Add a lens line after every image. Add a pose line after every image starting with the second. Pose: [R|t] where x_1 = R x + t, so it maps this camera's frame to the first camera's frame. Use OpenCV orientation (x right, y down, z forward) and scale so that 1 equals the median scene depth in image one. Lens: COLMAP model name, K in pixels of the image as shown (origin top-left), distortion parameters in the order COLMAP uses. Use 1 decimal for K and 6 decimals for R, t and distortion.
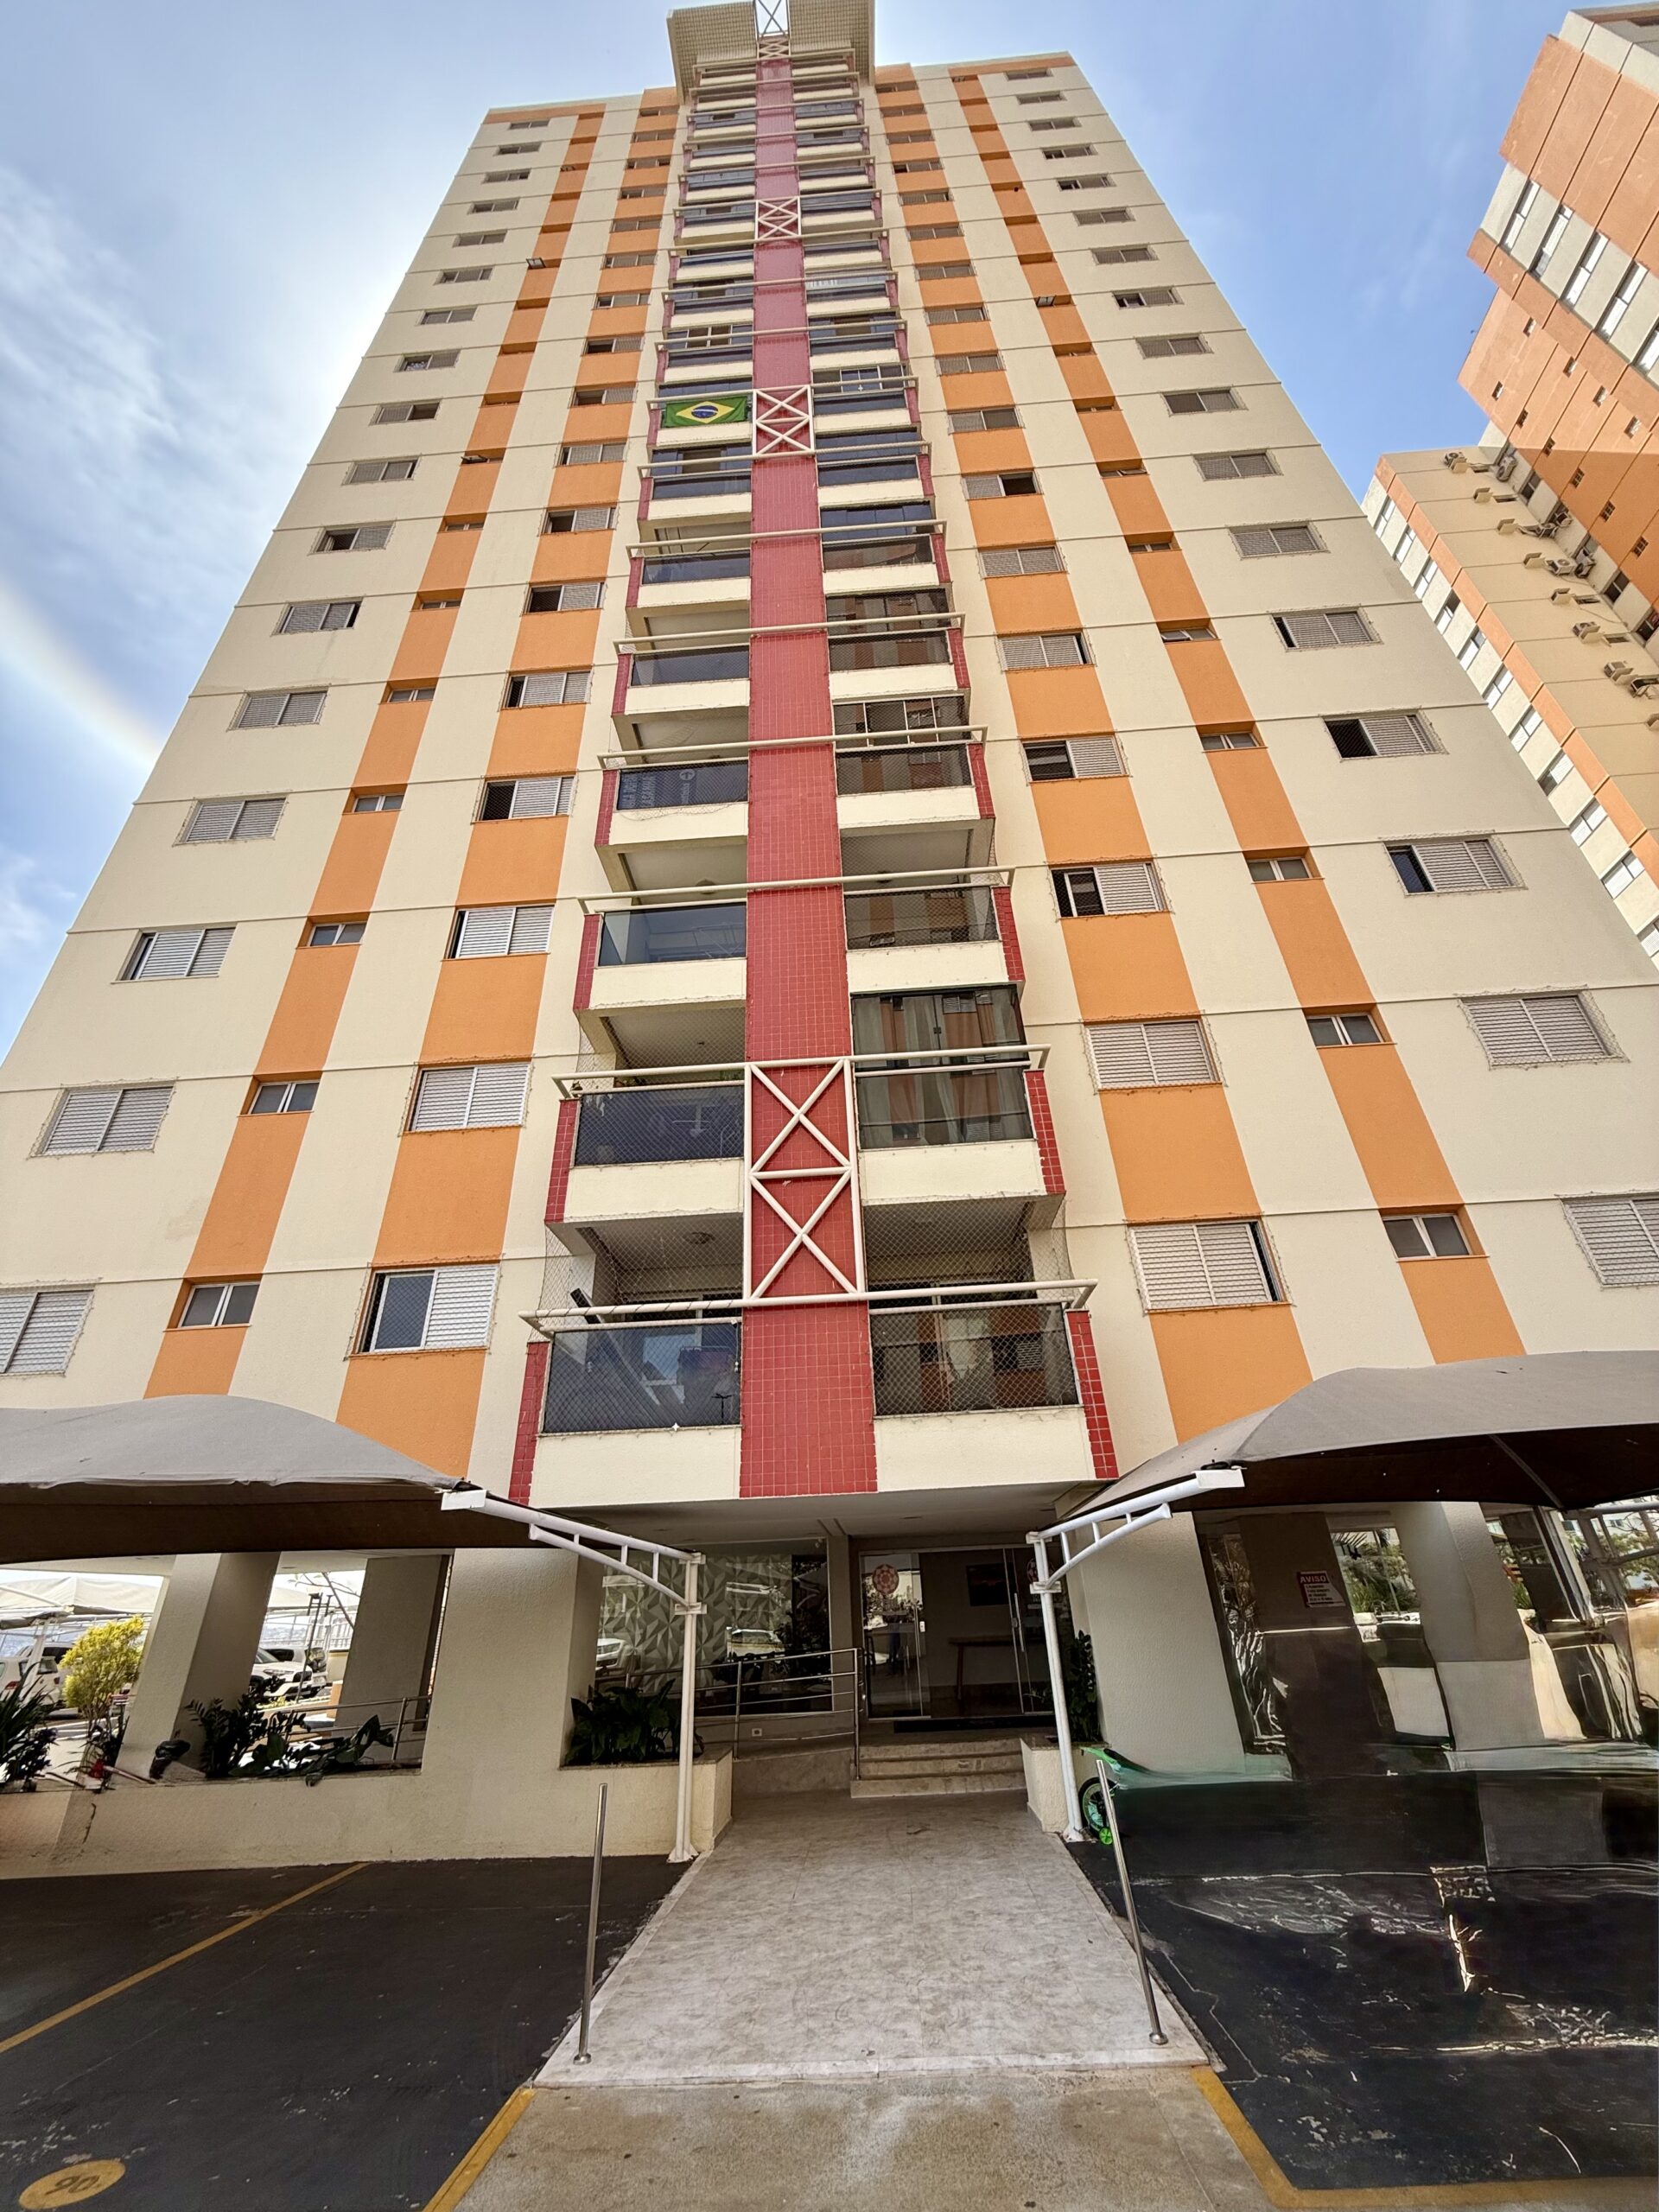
lens RADIAL K [[883.5, 0, 829.5], [0, 883.5, 1106.0], [0, 0, 1]] dist [0.000717, 0.000005]
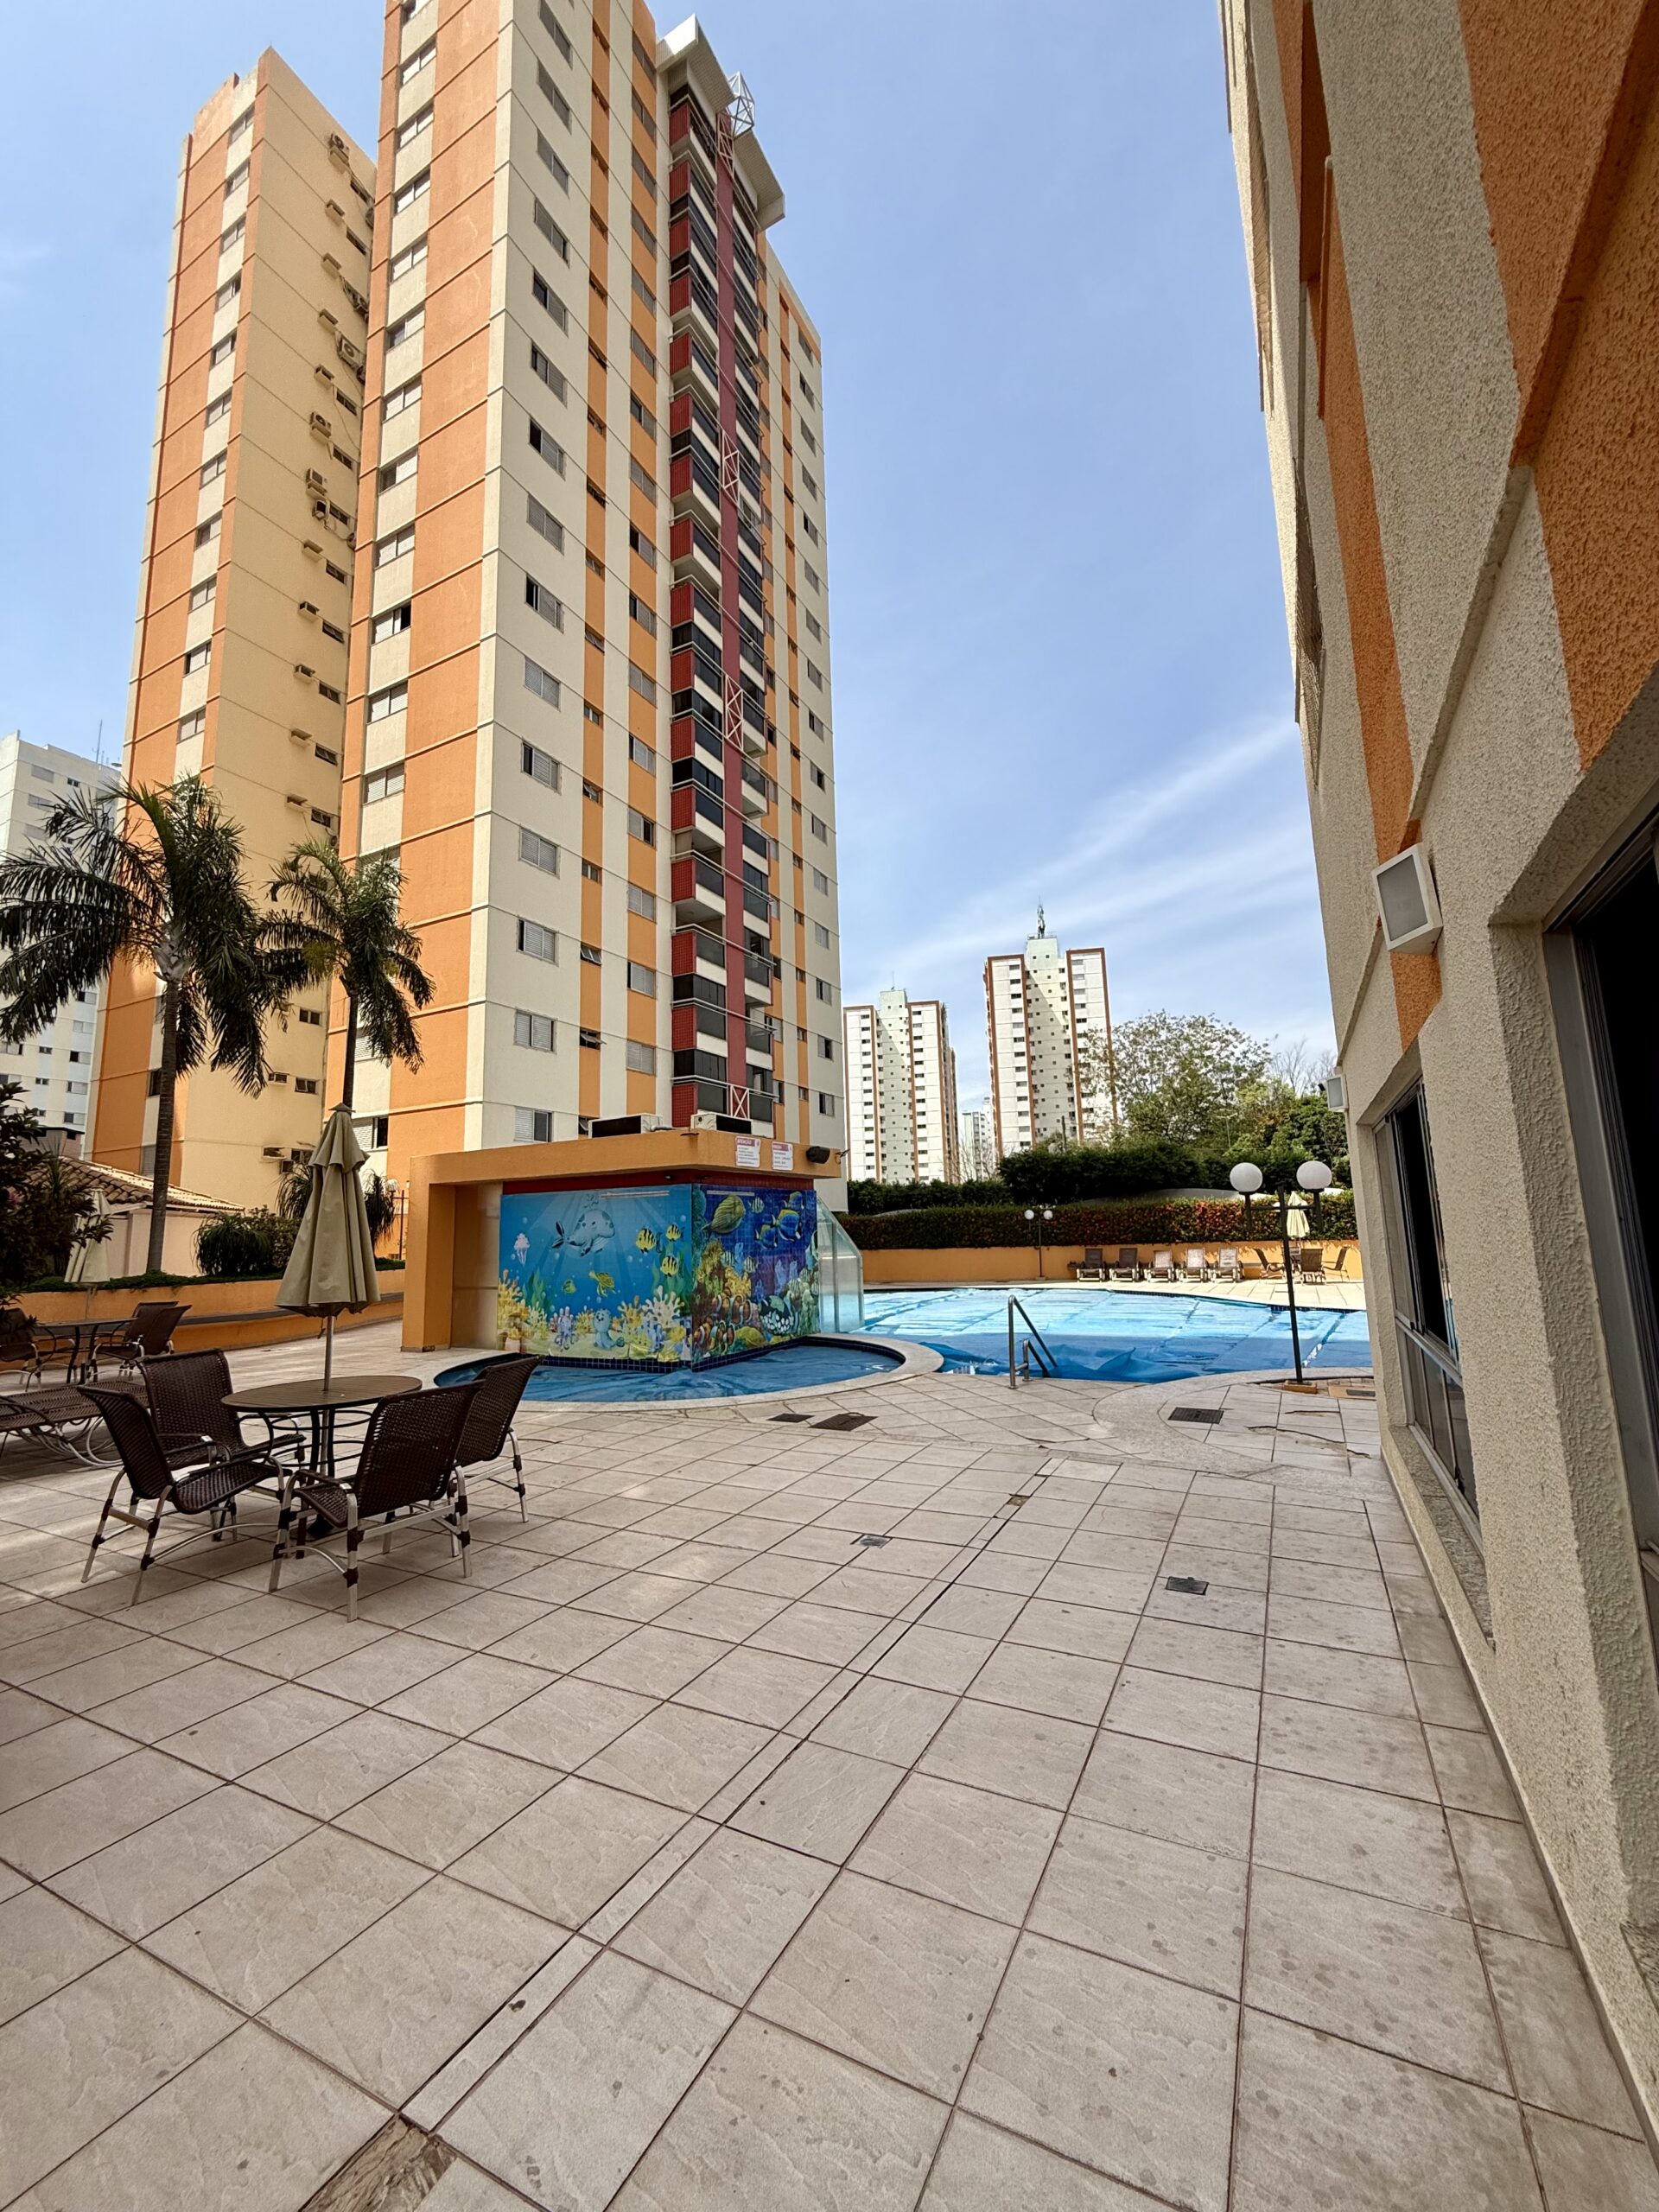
lens RADIAL K [[883.5, 0, 829.5], [0, 883.5, 1106.0], [0, 0, 1]] dist [0.000717, 0.000005]
pose [[0.413441, 0.153394, 0.897517, -2.658442], [-0.443886, 0.894597, 0.051581, 0.384850], [-0.795004, -0.419721, 0.437952, -1.113134]]
